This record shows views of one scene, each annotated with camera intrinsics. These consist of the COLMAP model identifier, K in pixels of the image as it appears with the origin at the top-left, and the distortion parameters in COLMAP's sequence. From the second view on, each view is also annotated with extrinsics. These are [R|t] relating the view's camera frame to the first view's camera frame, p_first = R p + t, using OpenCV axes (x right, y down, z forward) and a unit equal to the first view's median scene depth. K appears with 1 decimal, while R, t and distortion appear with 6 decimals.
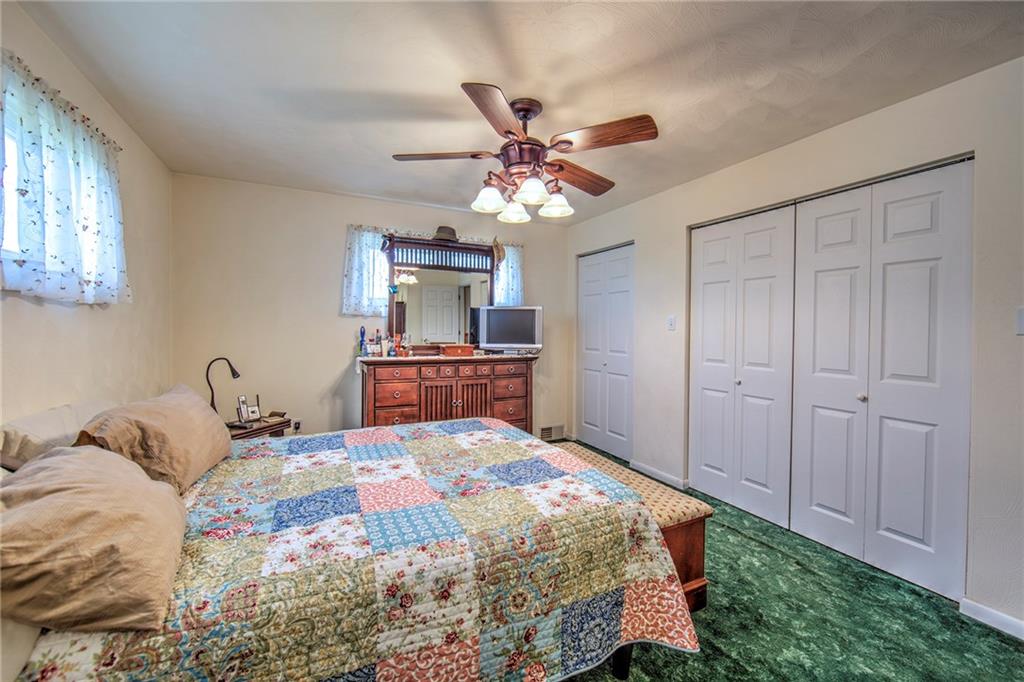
lens RADIAL K [[402.9, 0, 509.0], [0, 402.9, 336.8], [0, 0, 1]] dist [-0.012236, 0.000938]
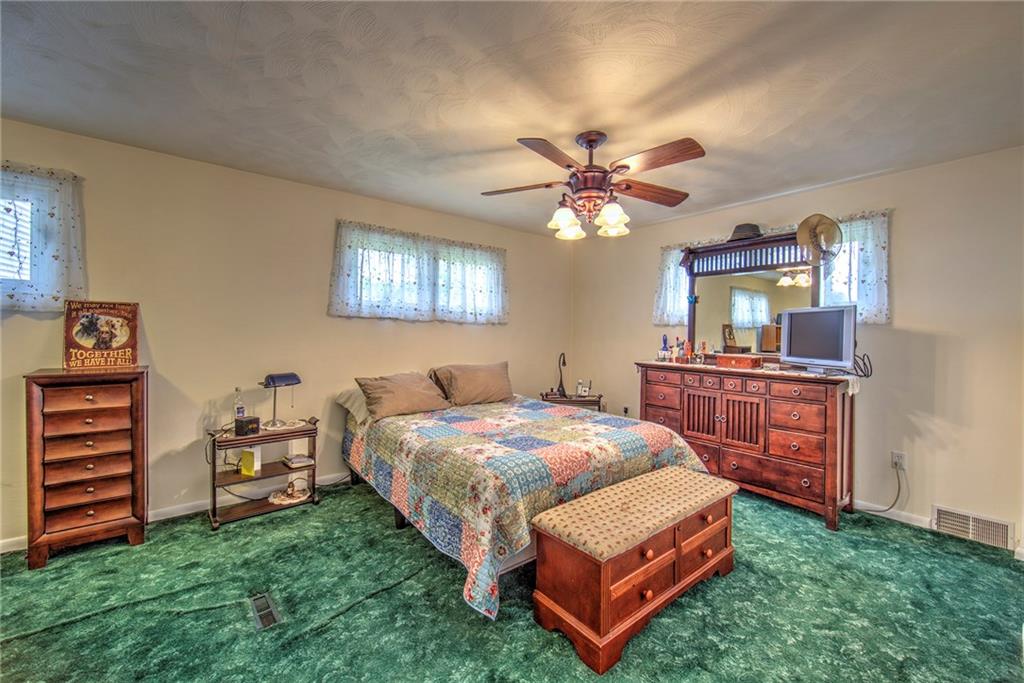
lens RADIAL K [[402.9, 0, 512.0], [0, 402.9, 336.2], [0, 0, 1]] dist [-0.012236, 0.000938]
pose [[0.222377, 0.002355, -0.974958, 0.652965], [-0.032361, 0.999464, -0.004967, -0.001819], [0.974424, 0.032655, 0.222334, 0.328379]]
